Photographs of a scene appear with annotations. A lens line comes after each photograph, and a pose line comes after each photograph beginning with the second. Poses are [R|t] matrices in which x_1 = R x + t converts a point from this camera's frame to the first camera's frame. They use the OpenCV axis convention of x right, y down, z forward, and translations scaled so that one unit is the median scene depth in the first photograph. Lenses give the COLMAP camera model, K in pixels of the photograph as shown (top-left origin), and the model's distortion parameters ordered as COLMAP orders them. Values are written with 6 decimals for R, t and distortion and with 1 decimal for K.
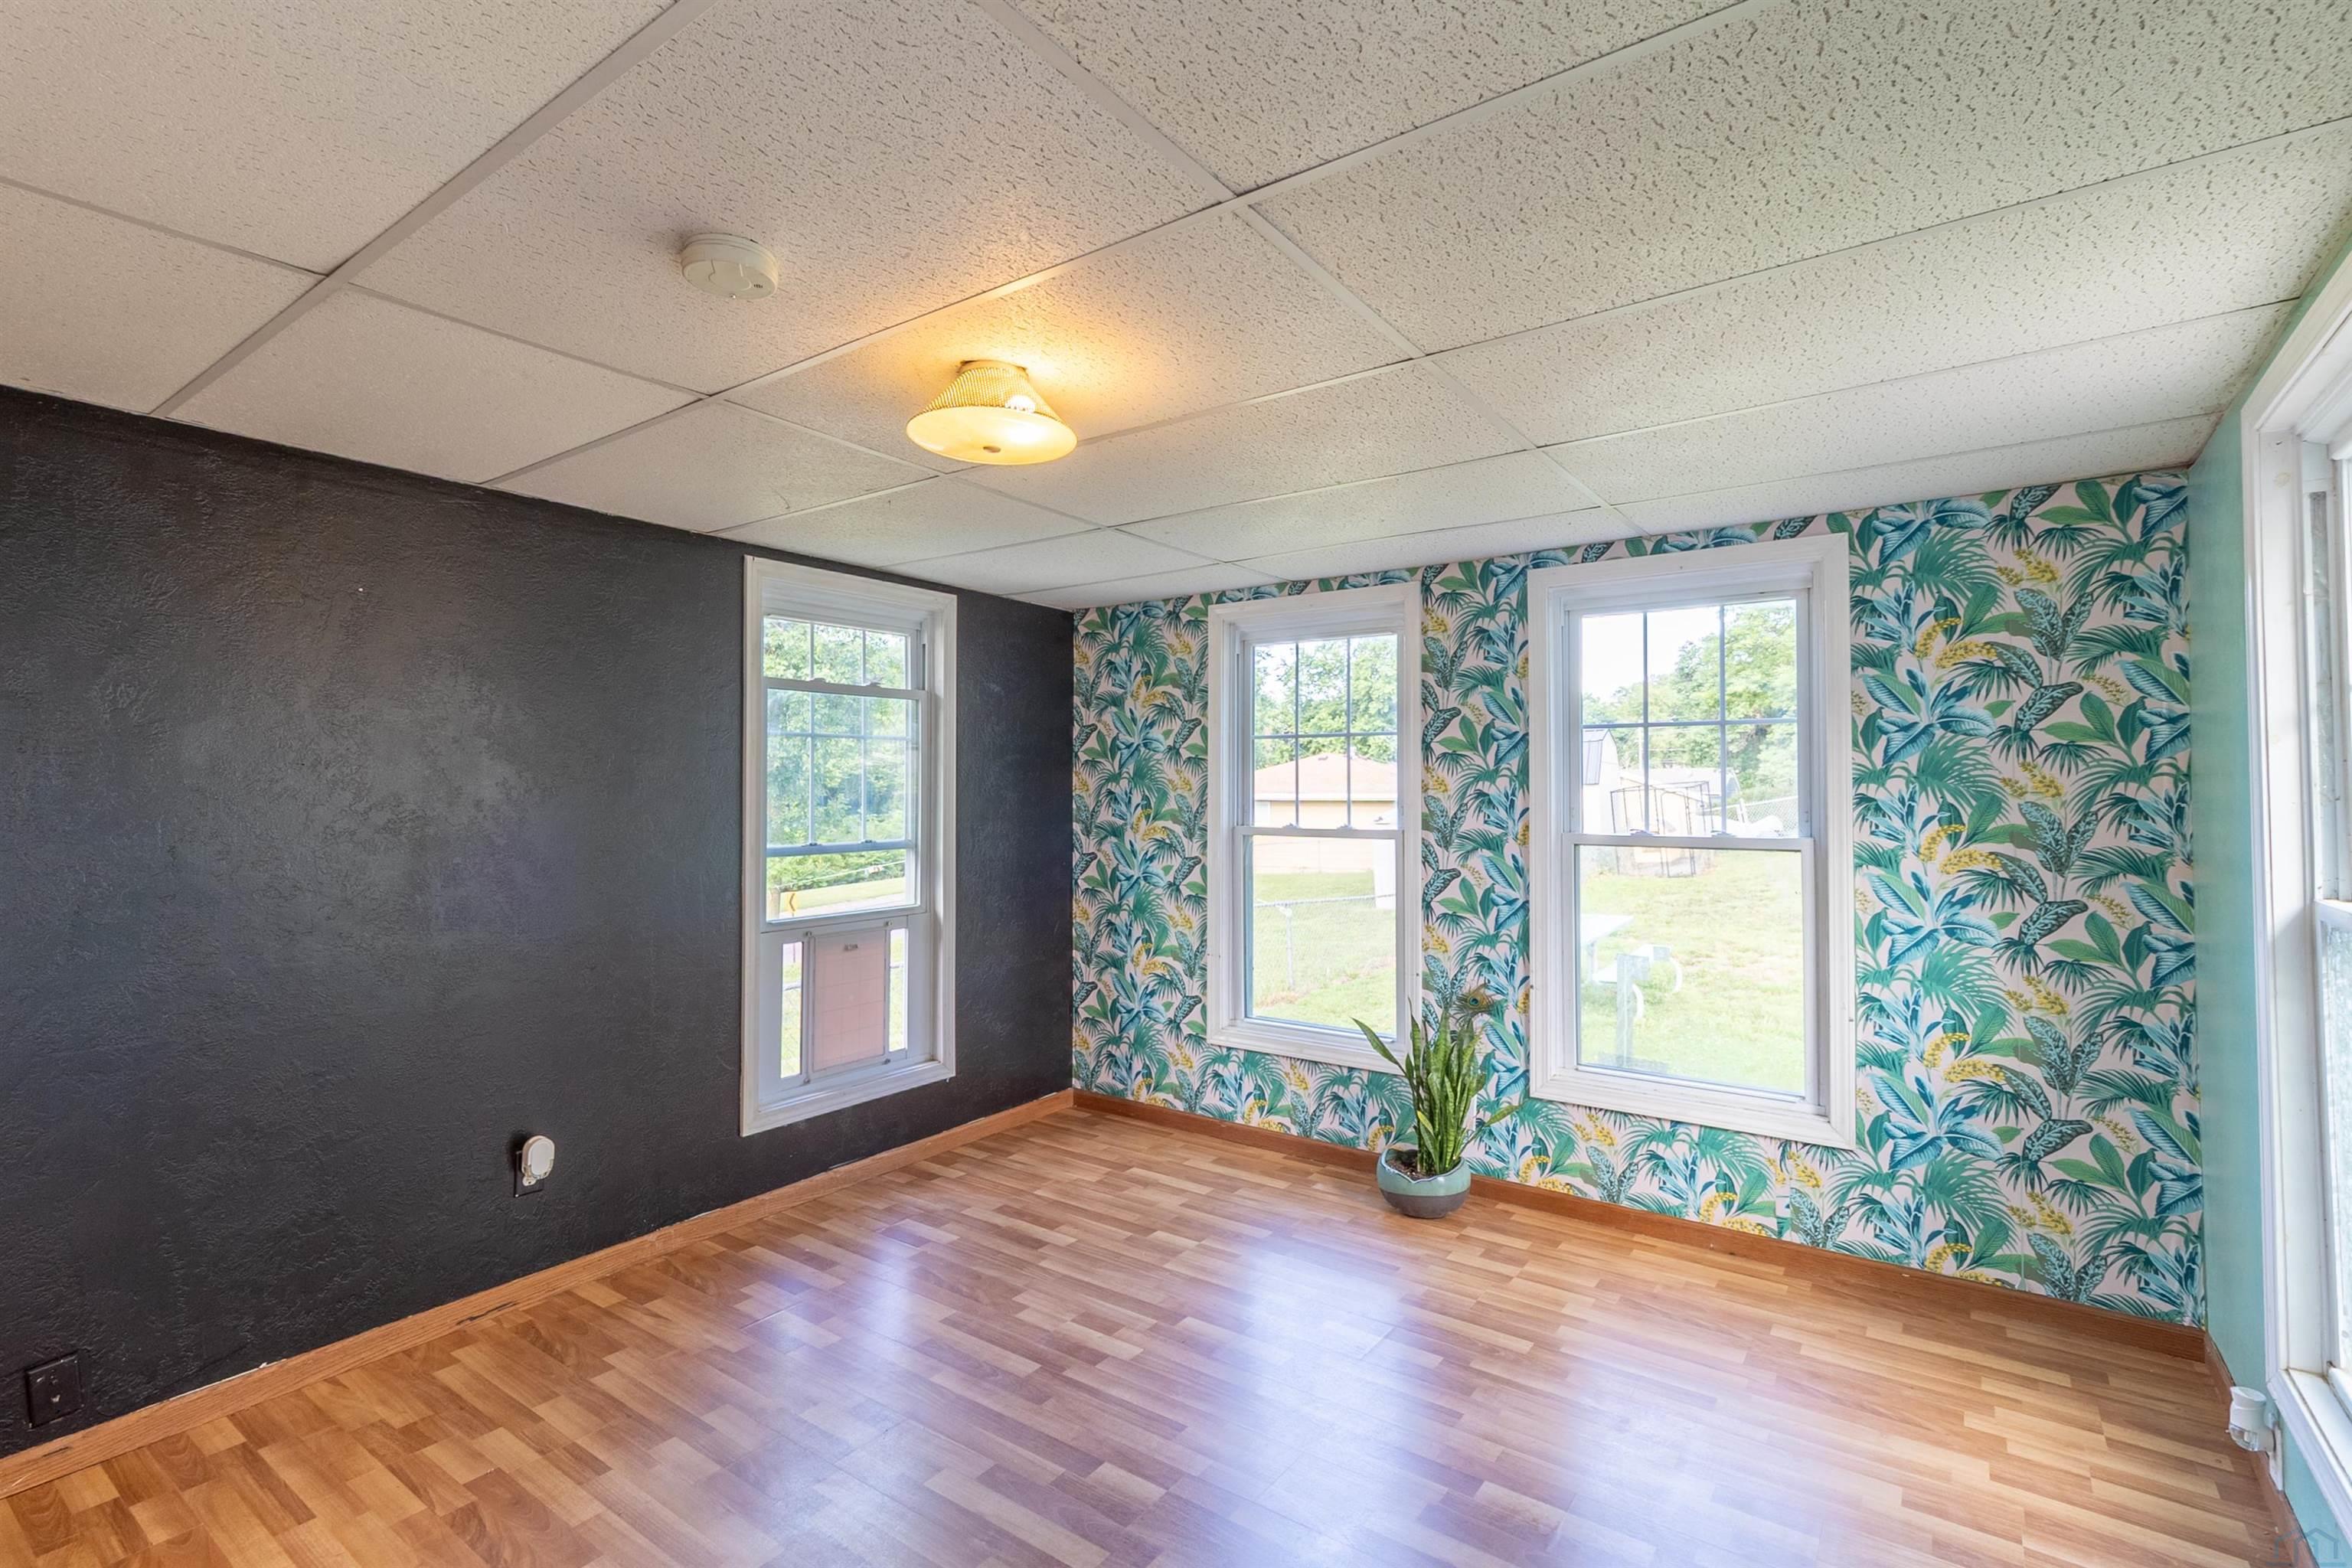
lens RADIAL K [[1100.1, 0, 1161.8], [0, 1100.1, 765.7], [0, 0, 1]] dist [0.015865, -0.000342]
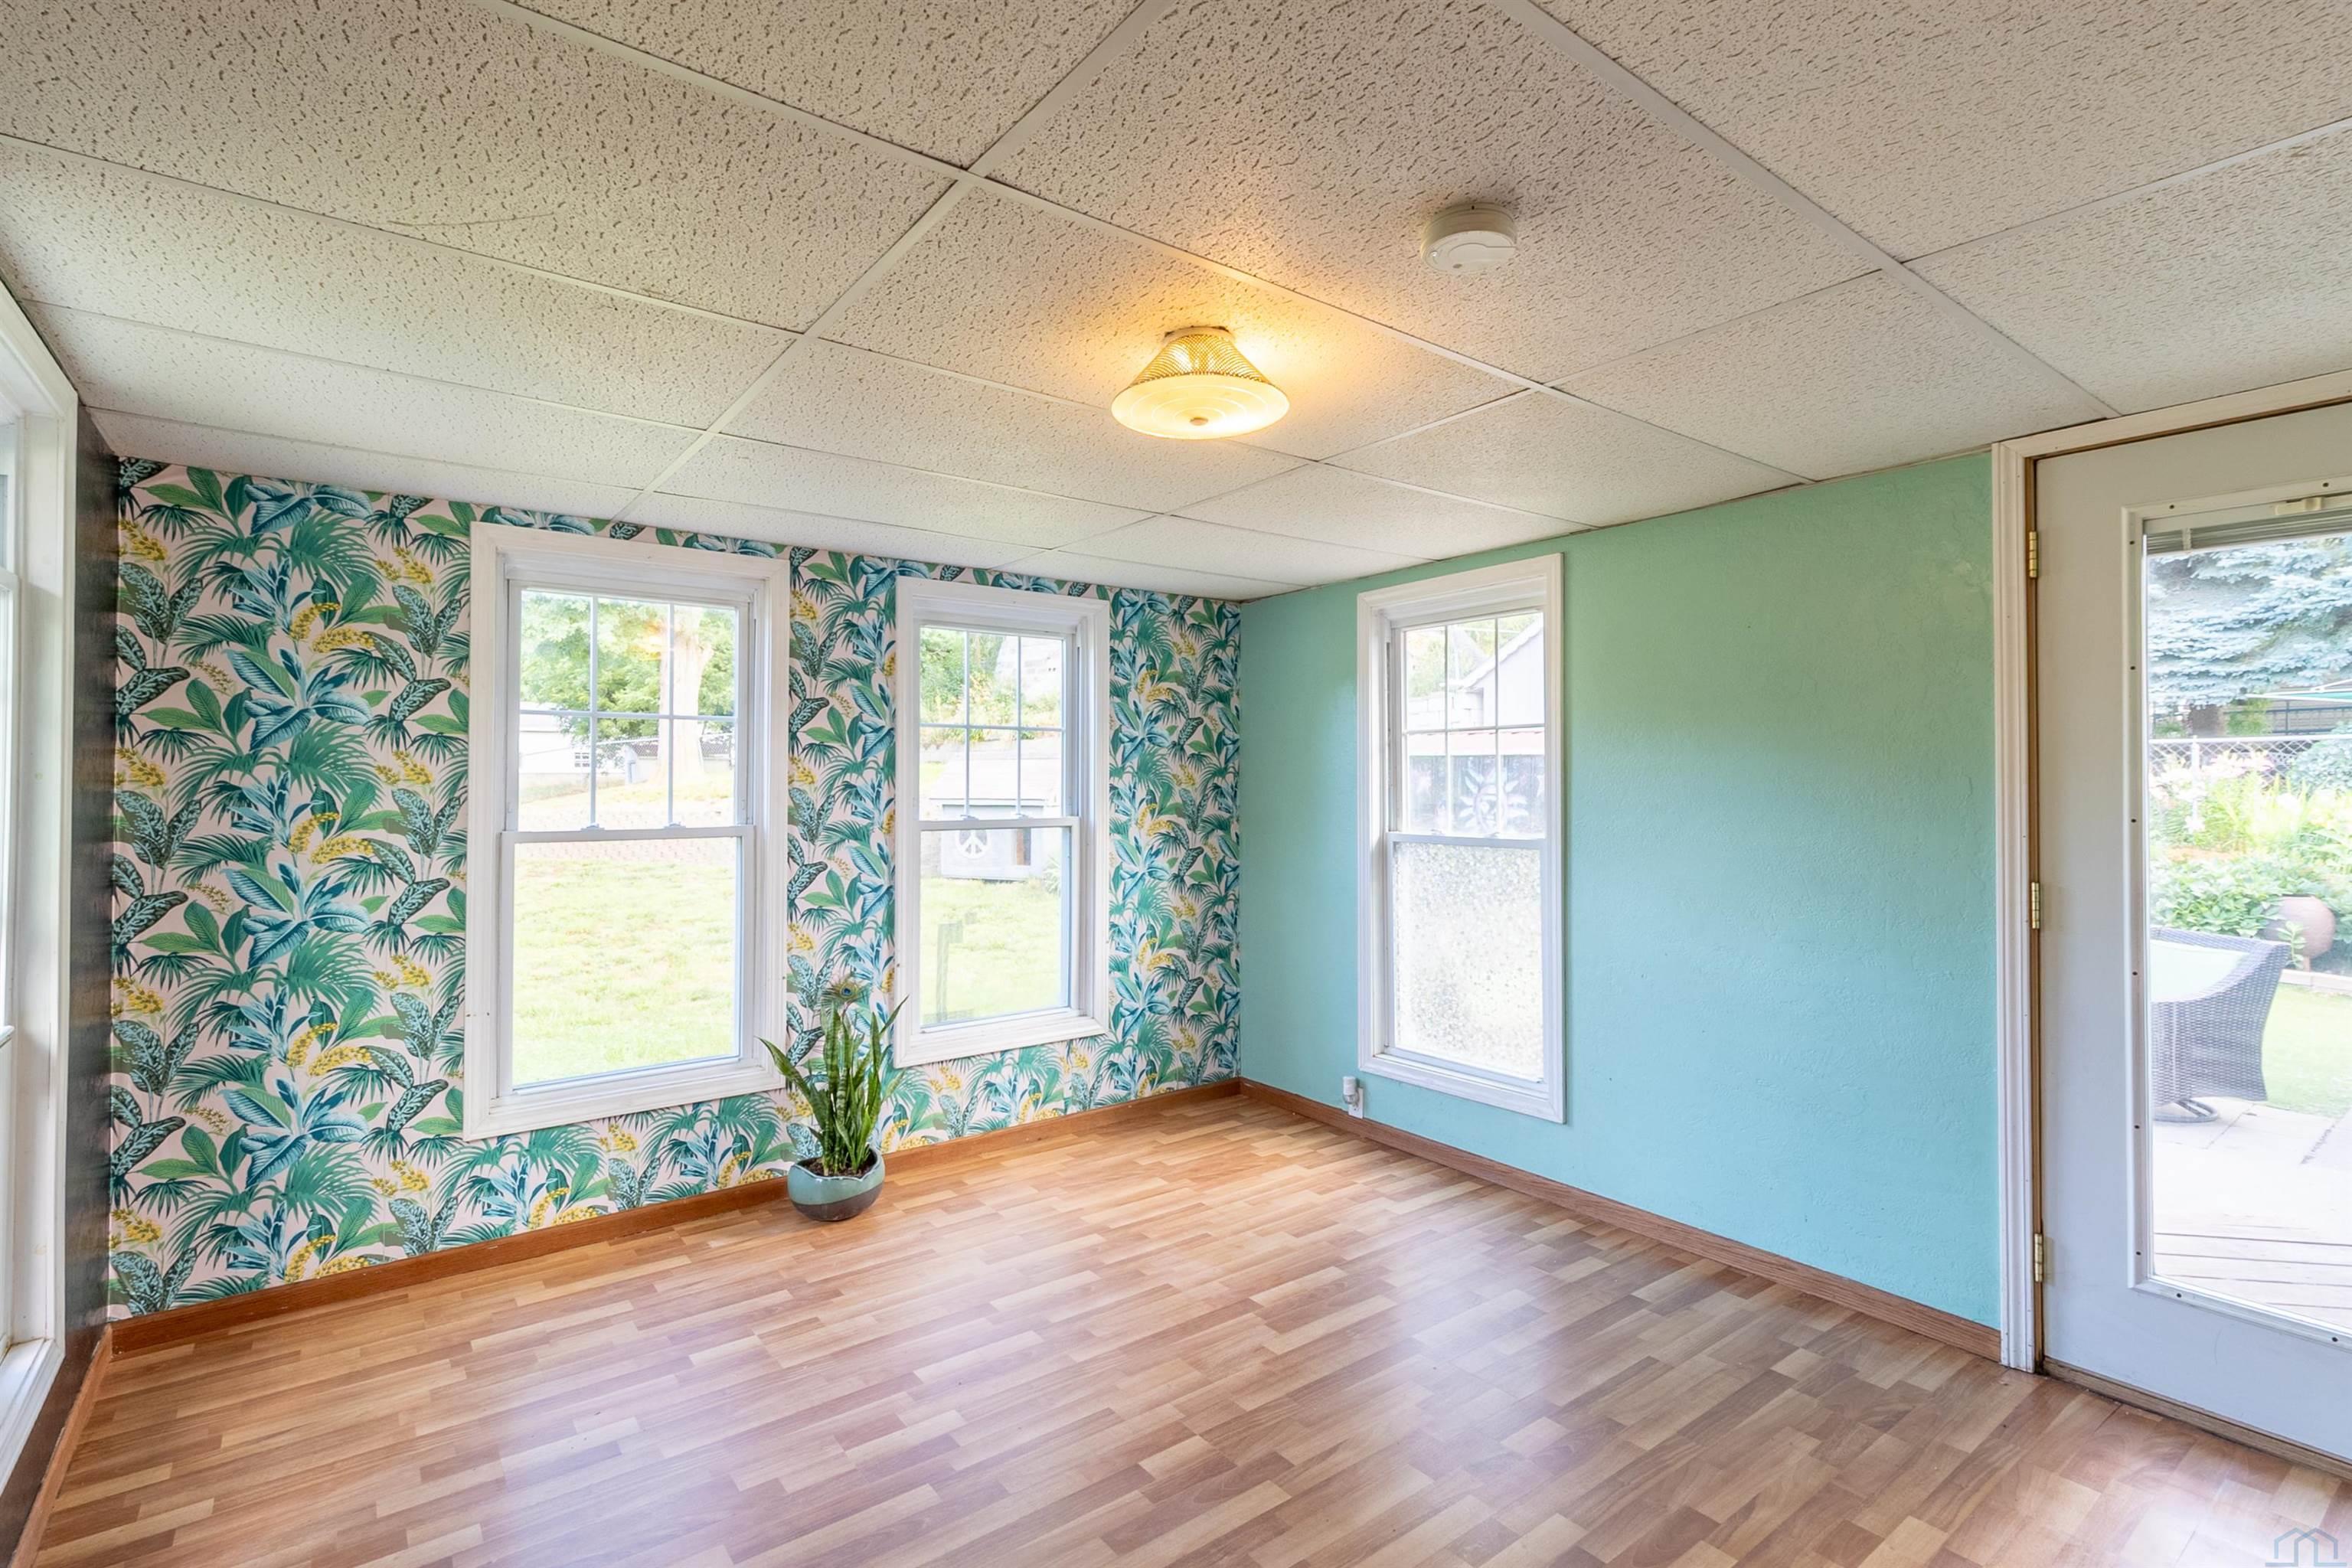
lens RADIAL K [[1100.1, 0, 1161.8], [0, 1100.1, 765.7], [0, 0, 1]] dist [0.015865, -0.000342]
pose [[0.291053, 0.011272, 0.956641, -0.599274], [-0.022004, 0.999745, -0.005085, 0.005938], [-0.956454, -0.019570, 0.291227, 0.435160]]
